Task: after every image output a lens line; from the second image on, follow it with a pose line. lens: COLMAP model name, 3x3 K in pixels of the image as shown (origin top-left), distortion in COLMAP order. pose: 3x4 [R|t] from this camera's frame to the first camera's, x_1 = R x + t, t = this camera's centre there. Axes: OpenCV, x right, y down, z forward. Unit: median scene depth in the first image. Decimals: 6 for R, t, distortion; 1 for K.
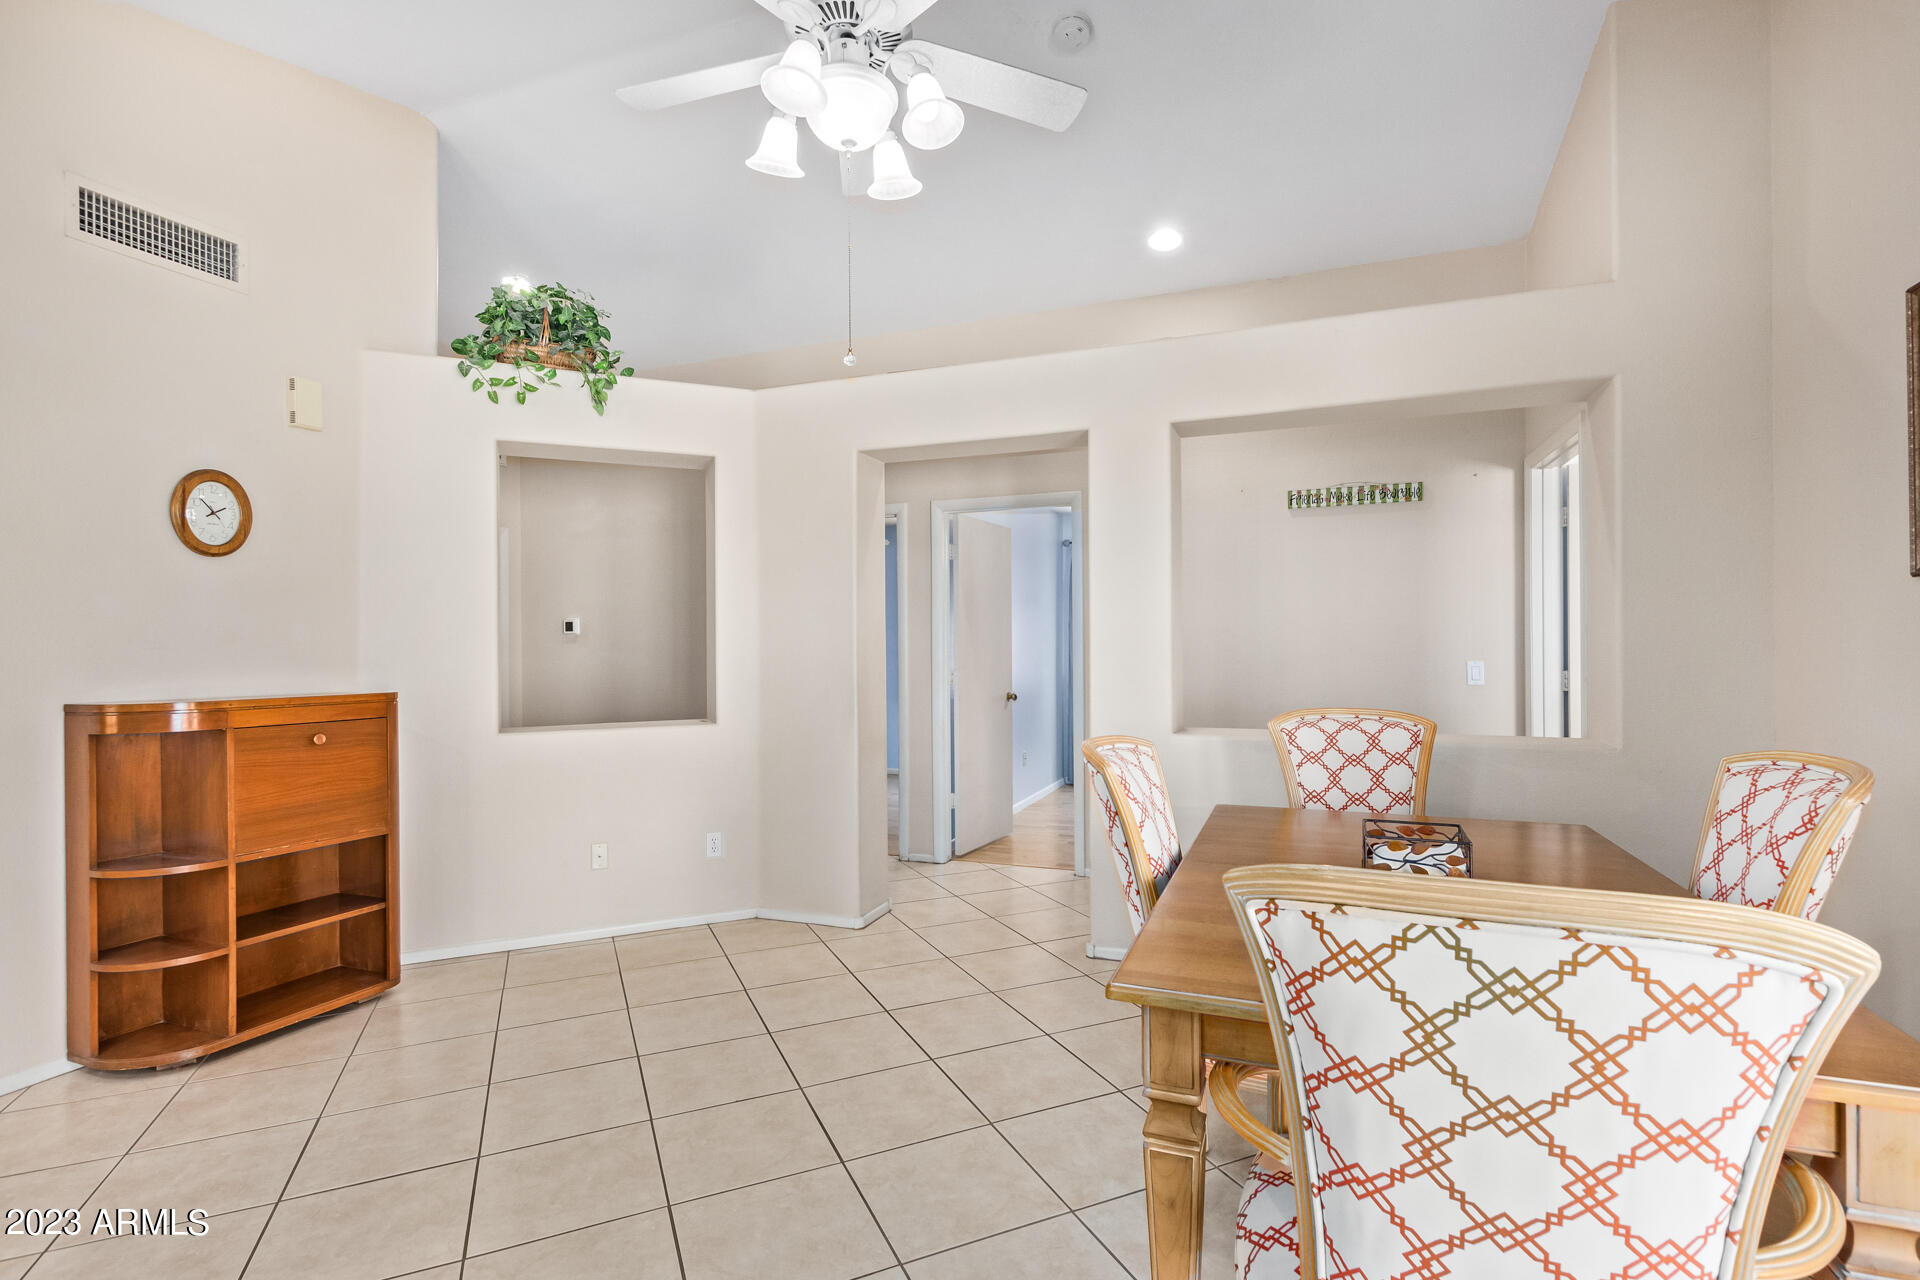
lens RADIAL K [[894.5, 0, 955.0], [0, 894.5, 646.0], [0, 0, 1]] dist [0.016029, -0.007142]
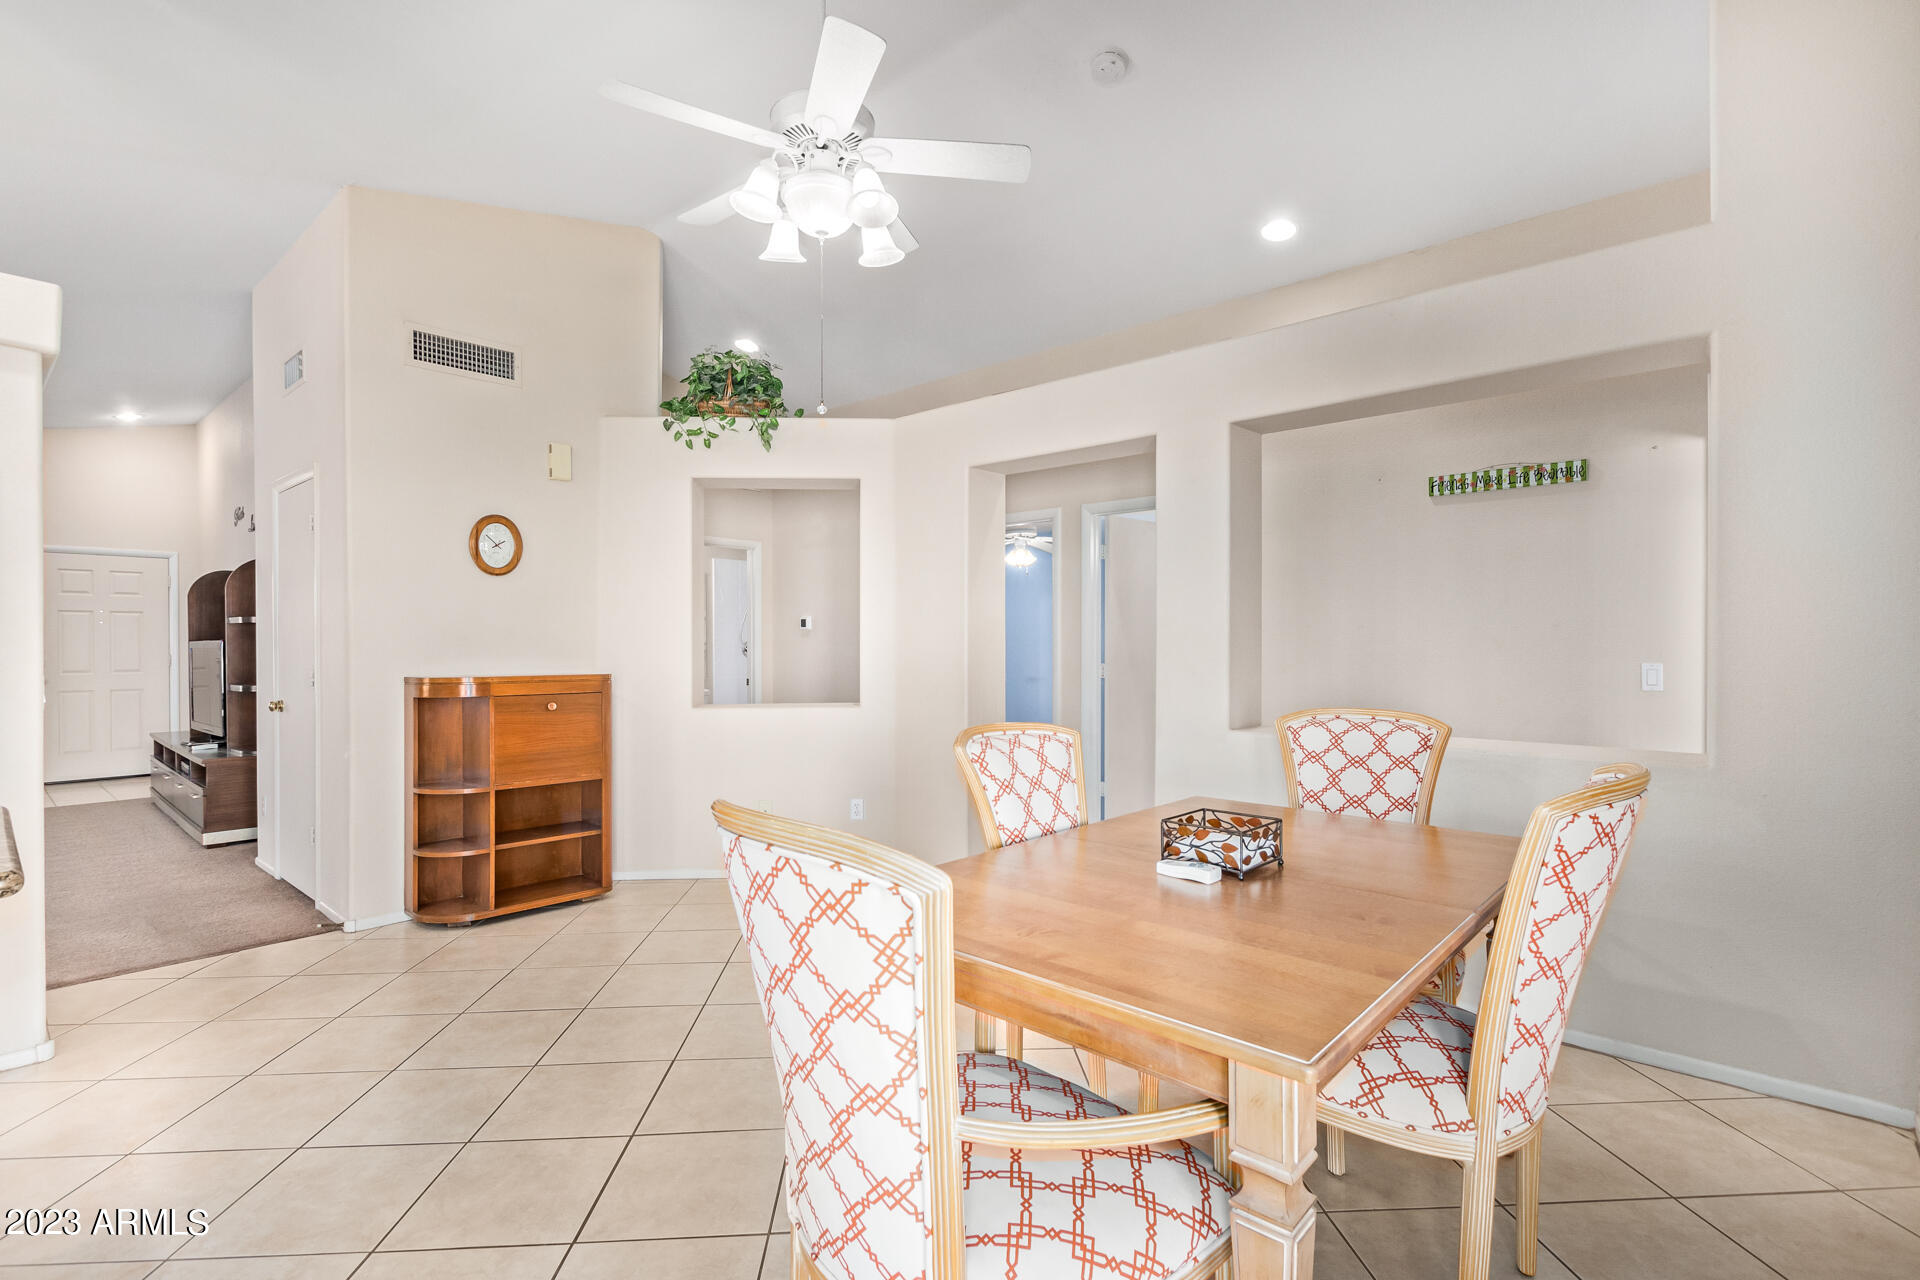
lens RADIAL K [[884.6, 0, 960.1], [0, 884.6, 646.9], [0, 0, 1]] dist [0.015490, -0.006336]
pose [[0.934996, 0.008600, -0.354555, 0.350415], [-0.005796, 0.999943, 0.008969, -0.003570], [0.354612, -0.006331, 0.934992, -0.050324]]
